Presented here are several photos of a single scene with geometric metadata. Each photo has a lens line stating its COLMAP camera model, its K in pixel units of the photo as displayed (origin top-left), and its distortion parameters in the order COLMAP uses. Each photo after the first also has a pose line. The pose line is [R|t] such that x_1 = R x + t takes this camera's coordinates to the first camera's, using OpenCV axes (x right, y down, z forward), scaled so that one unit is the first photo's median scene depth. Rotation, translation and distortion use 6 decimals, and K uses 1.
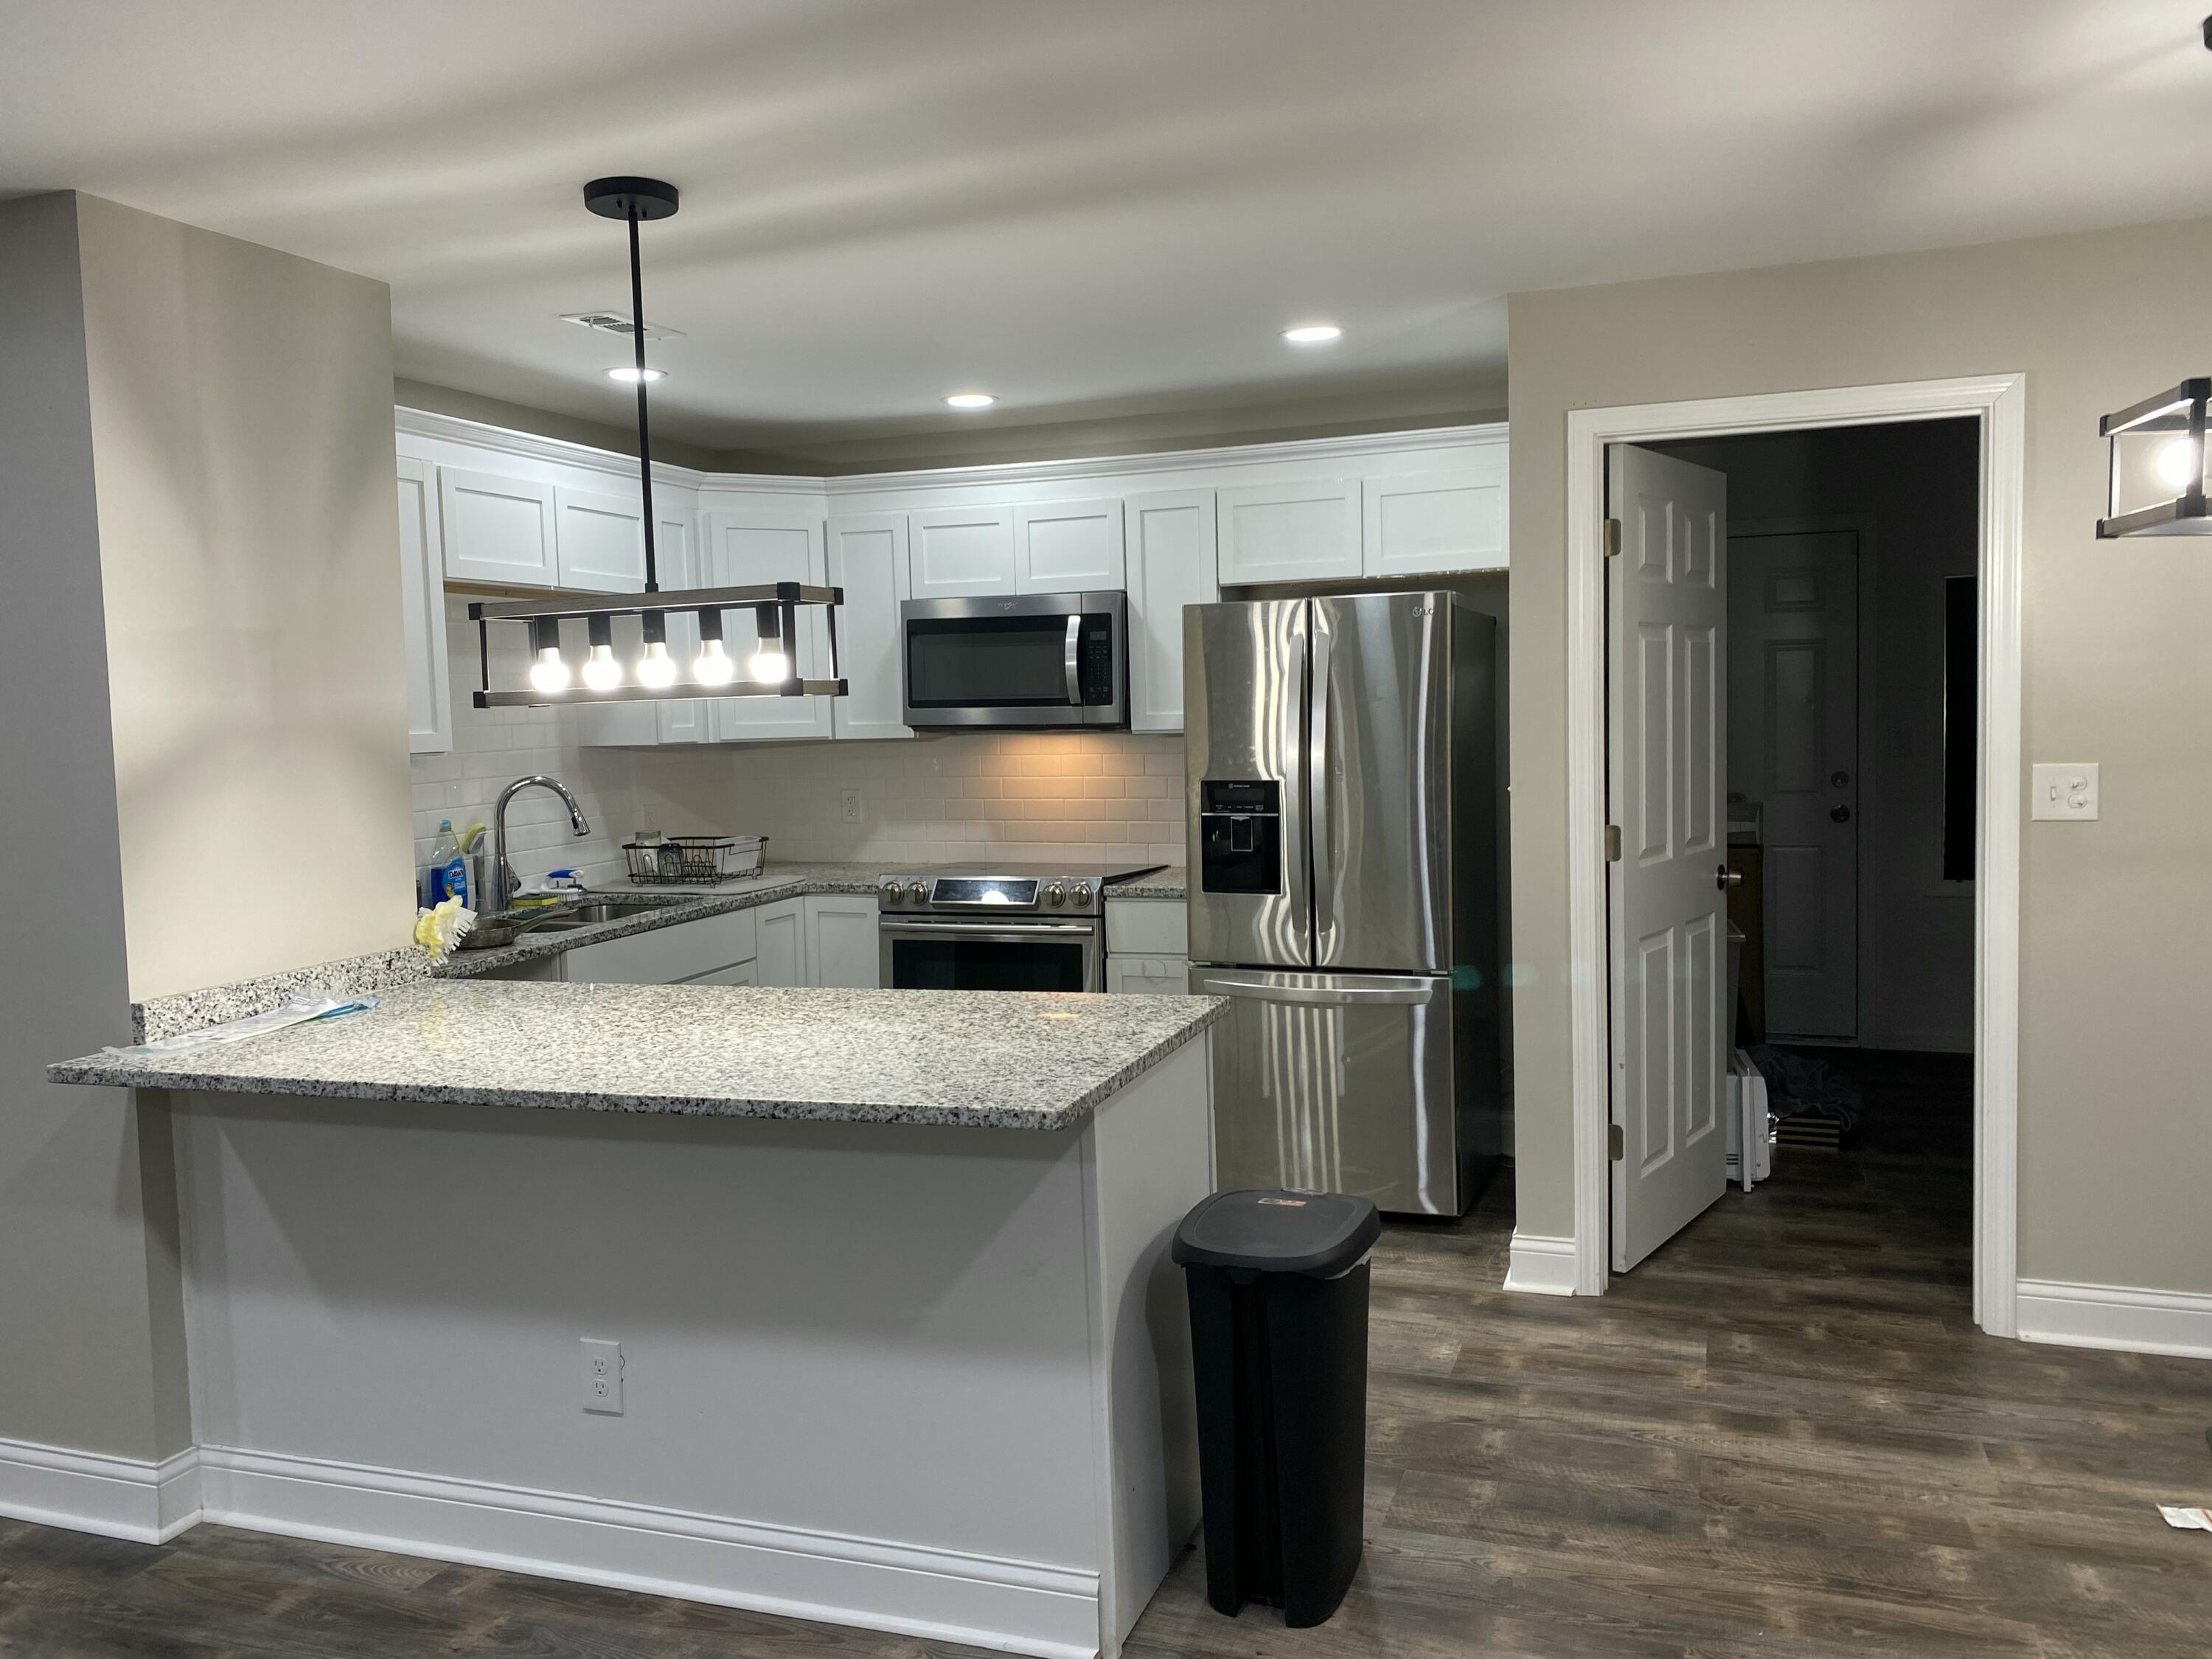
lens RADIAL K [[1812.6, 0, 1042.7], [0, 1812.6, 795.4], [0, 0, 1]] dist [0.003024, 0.004974]
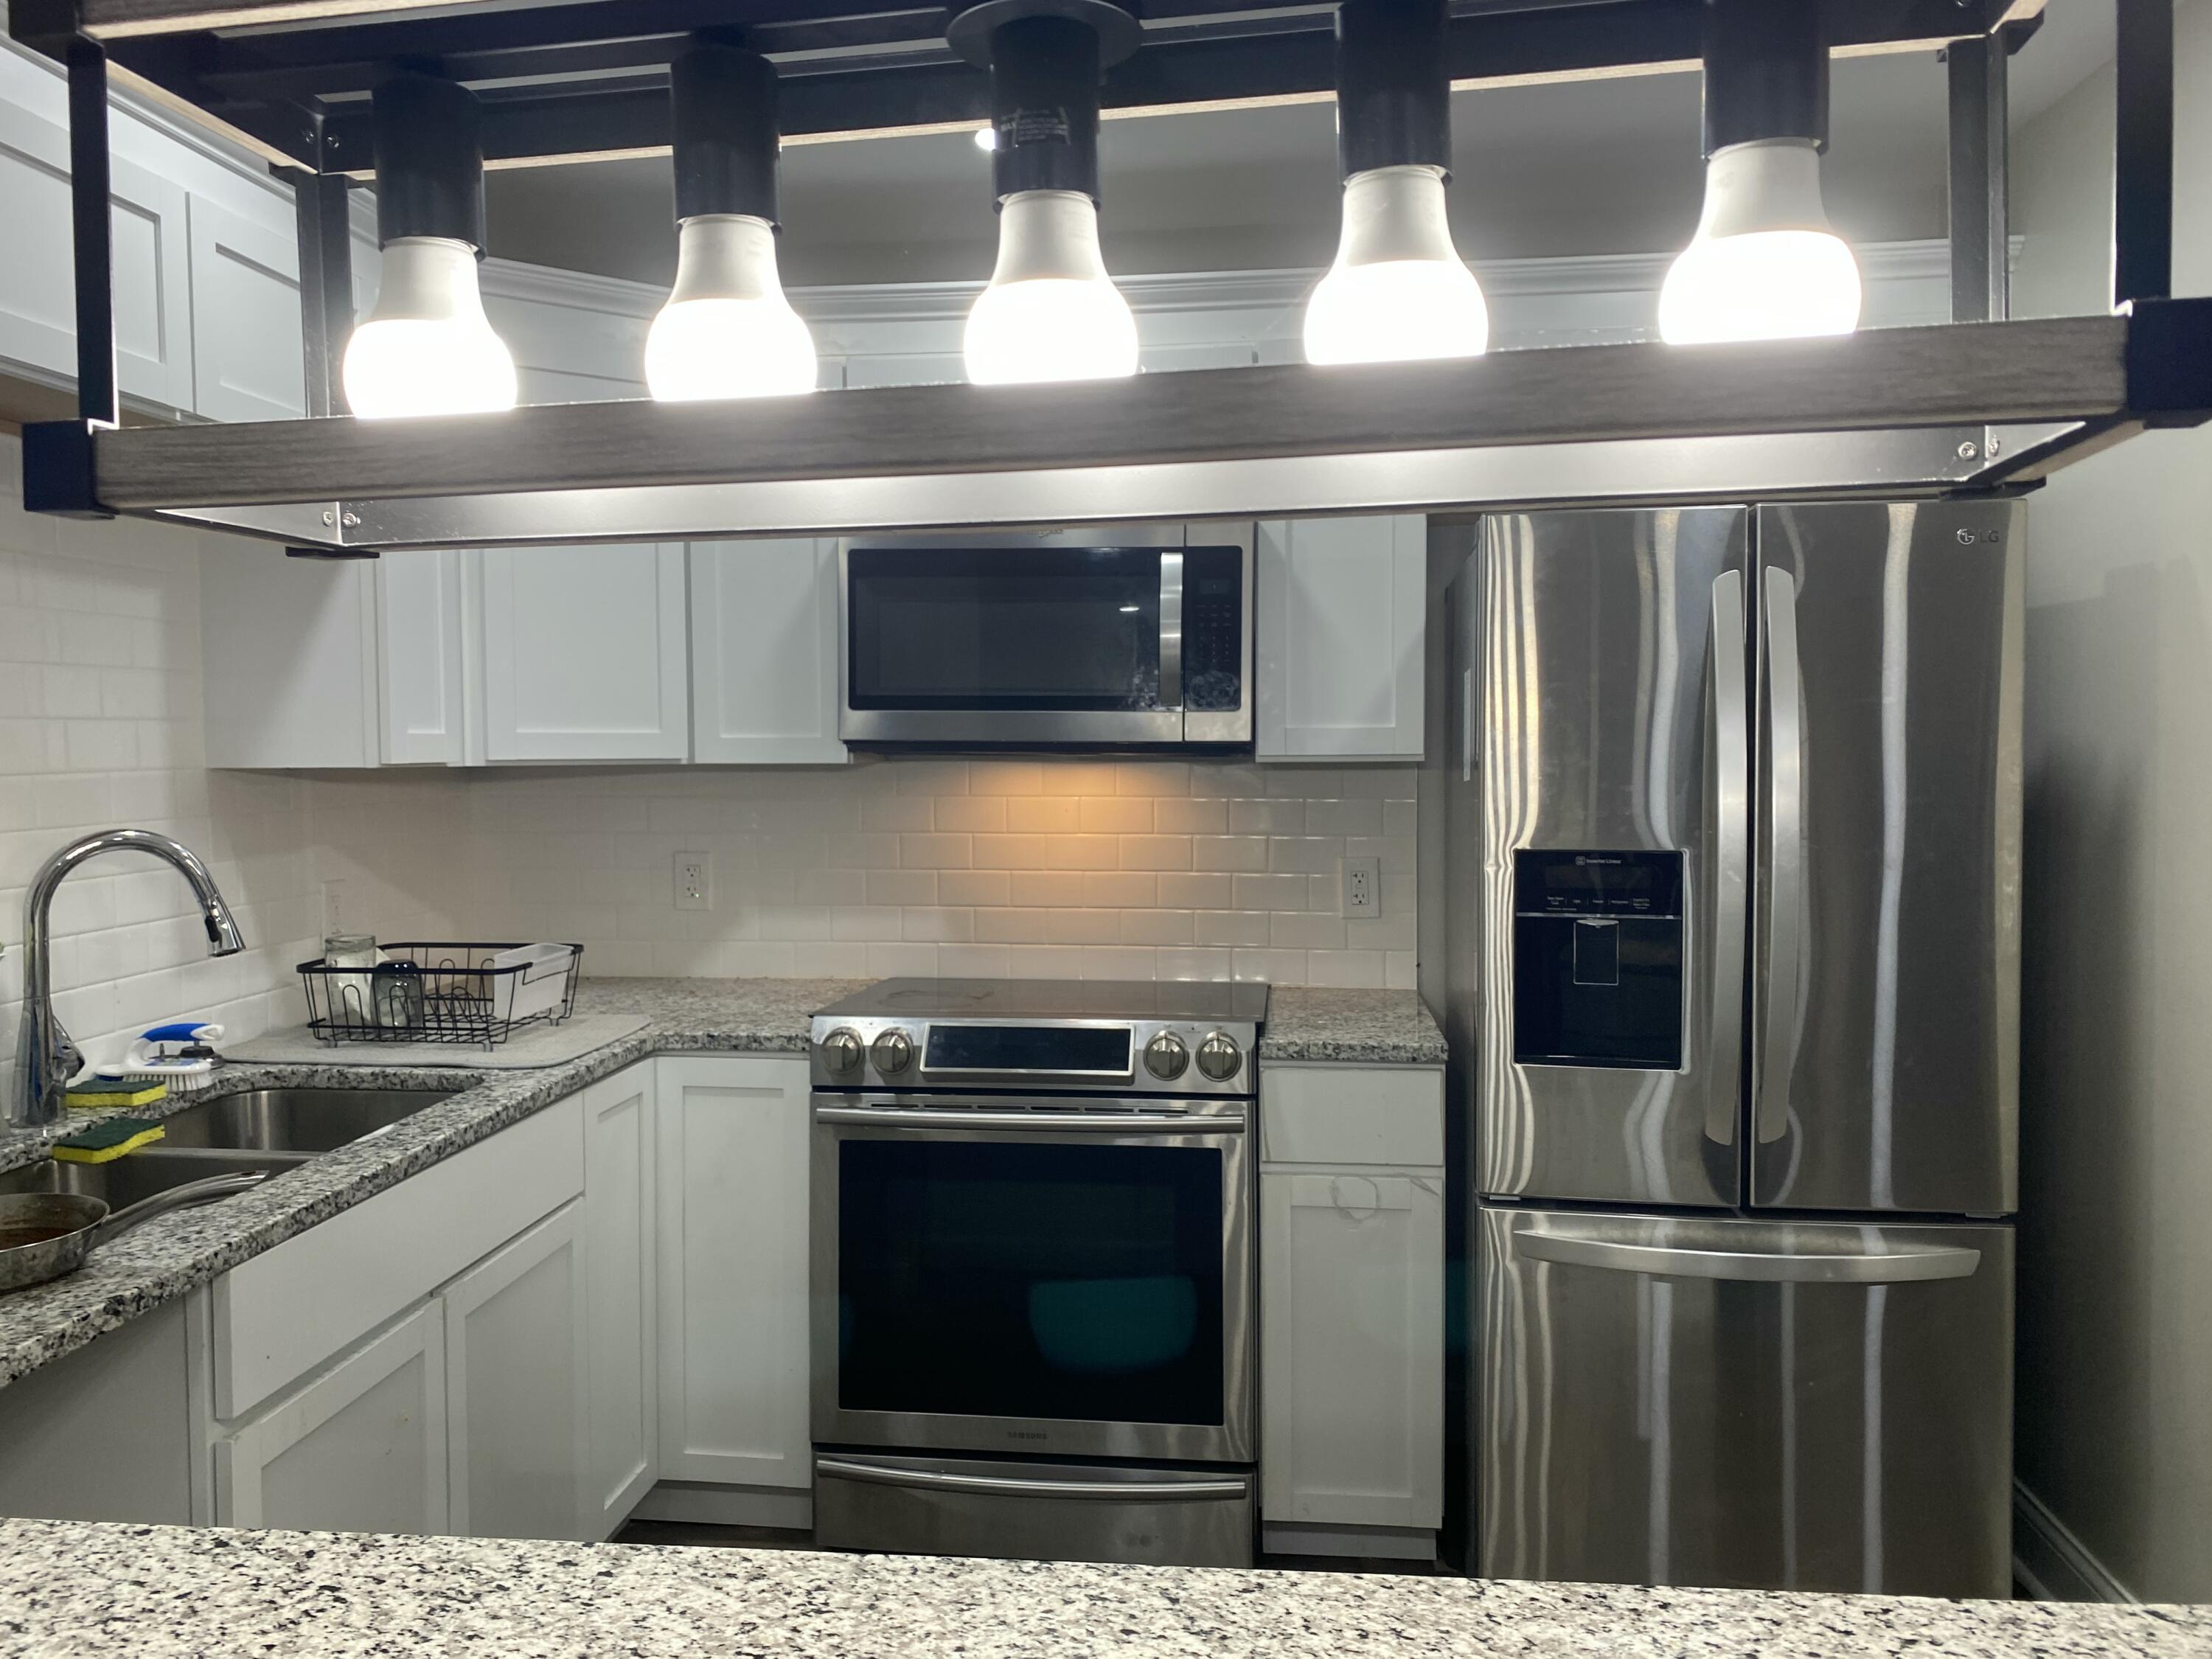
lens RADIAL K [[1812.6, 0, 1042.7], [0, 1812.6, 795.4], [0, 0, 1]] dist [0.003024, 0.004974]
pose [[0.972844, 0.013448, 0.231070, -0.152595], [-0.007501, 0.999618, -0.026595, -0.008273], [-0.231339, 0.024139, 0.972574, 0.475542]]
